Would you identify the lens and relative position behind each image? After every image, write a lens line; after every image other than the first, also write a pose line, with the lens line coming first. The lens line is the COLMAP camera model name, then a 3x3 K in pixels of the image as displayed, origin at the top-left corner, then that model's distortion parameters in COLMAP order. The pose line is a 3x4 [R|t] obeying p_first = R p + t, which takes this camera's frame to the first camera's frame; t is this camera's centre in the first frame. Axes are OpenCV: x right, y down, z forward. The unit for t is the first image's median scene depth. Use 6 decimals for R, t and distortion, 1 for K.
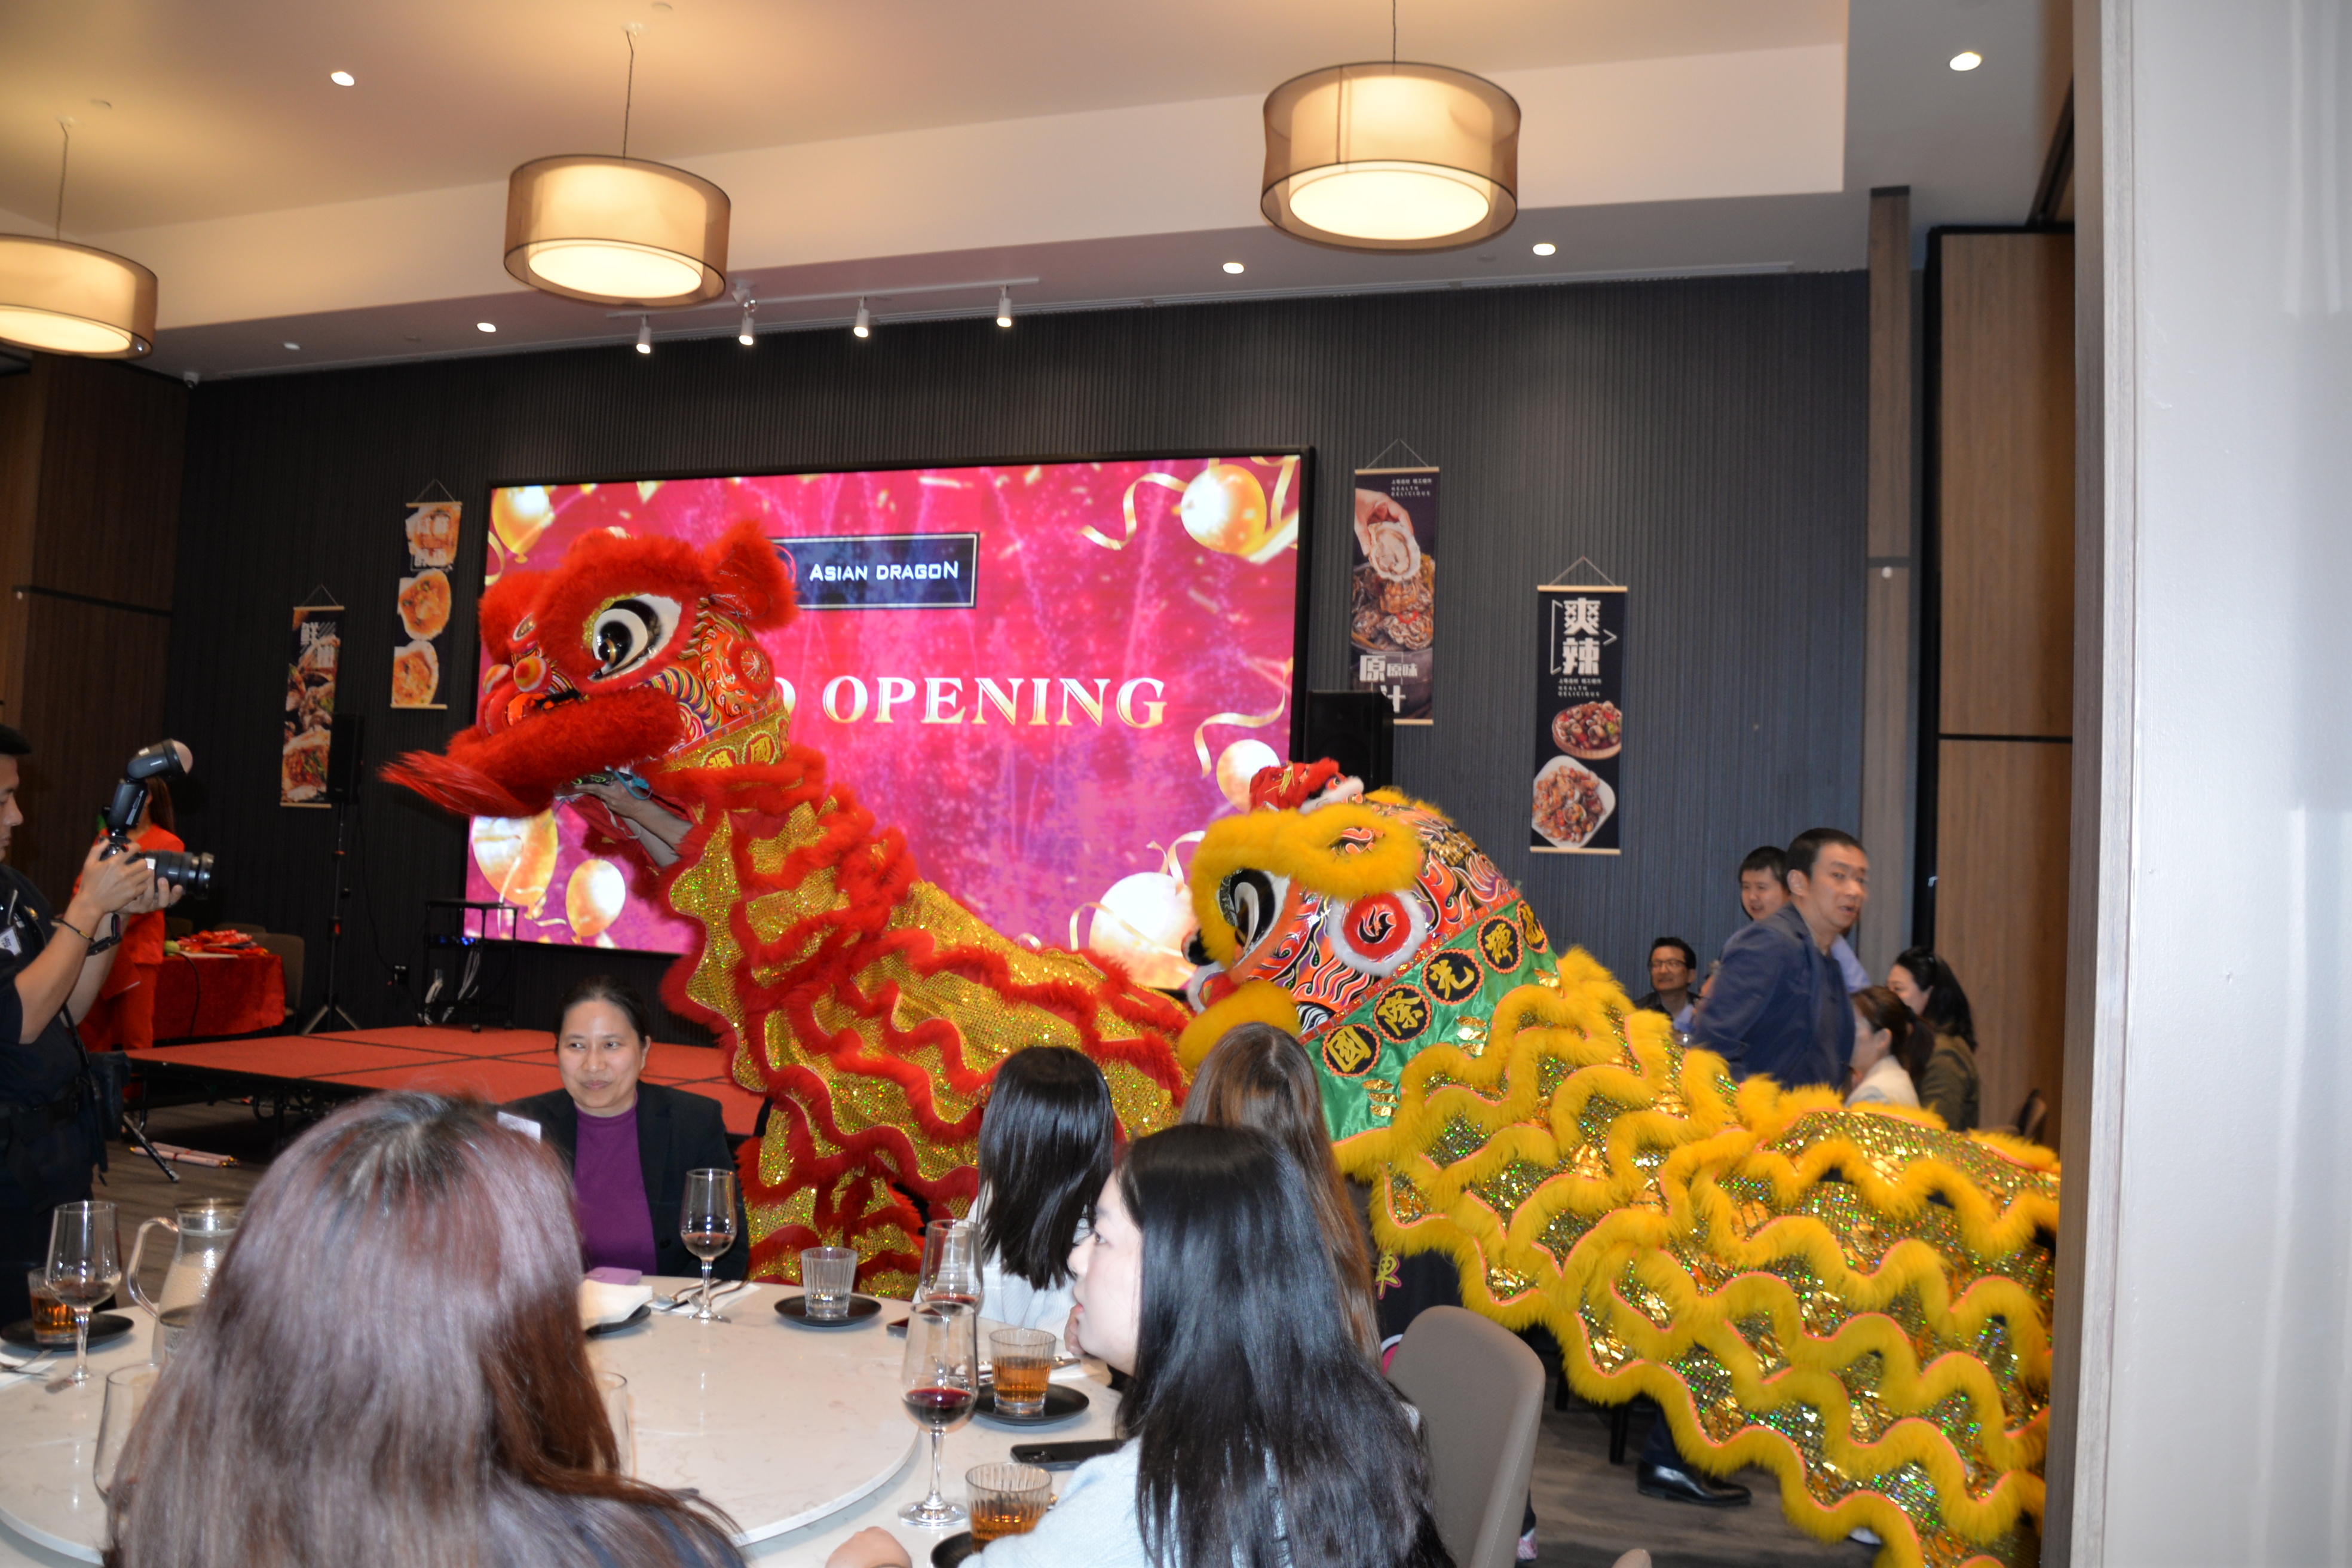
lens RADIAL K [[1811.0, 0, 1180.9], [0, 1811.0, 781.8], [0, 0, 1]] dist [-0.150238, 0.096822]
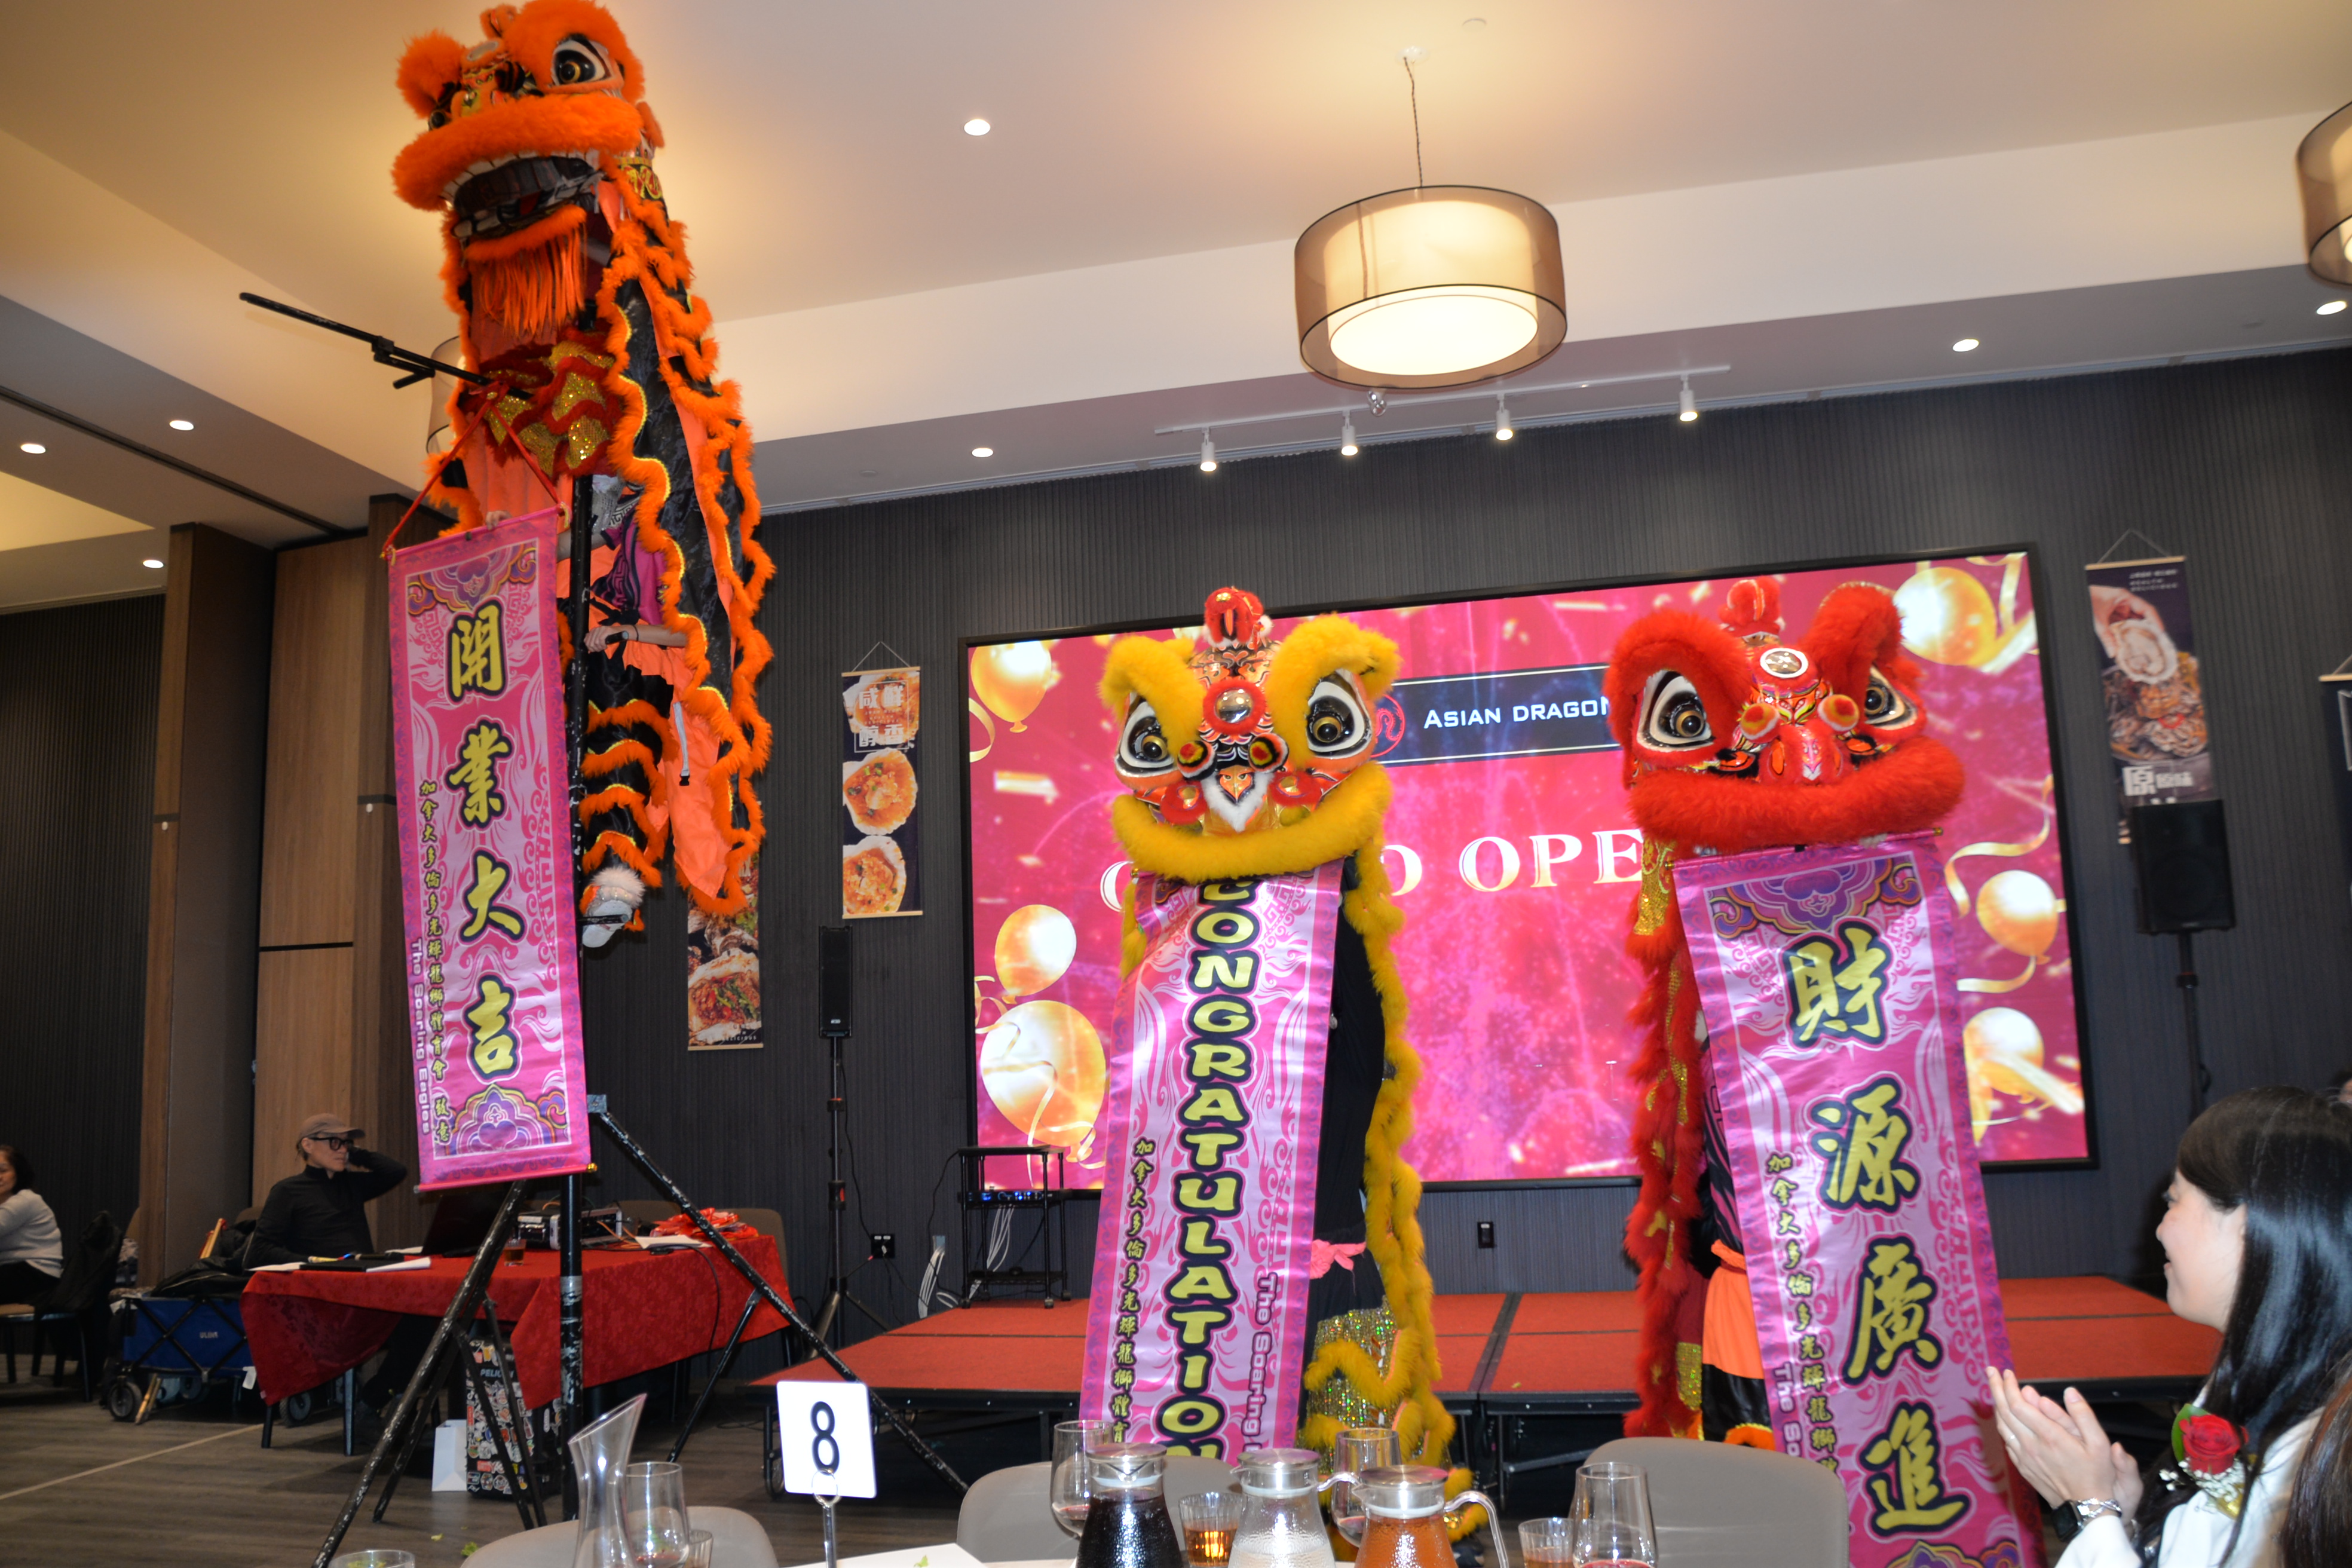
lens RADIAL K [[1811.0, 0, 1165.7], [0, 1811.0, 802.7], [0, 0, 1]] dist [-0.150238, 0.096822]
pose [[0.992622, -0.069450, 0.099388, -0.426018], [0.078040, 0.993292, -0.085329, -0.014269], [-0.092796, 0.092455, 0.991383, 0.169483]]
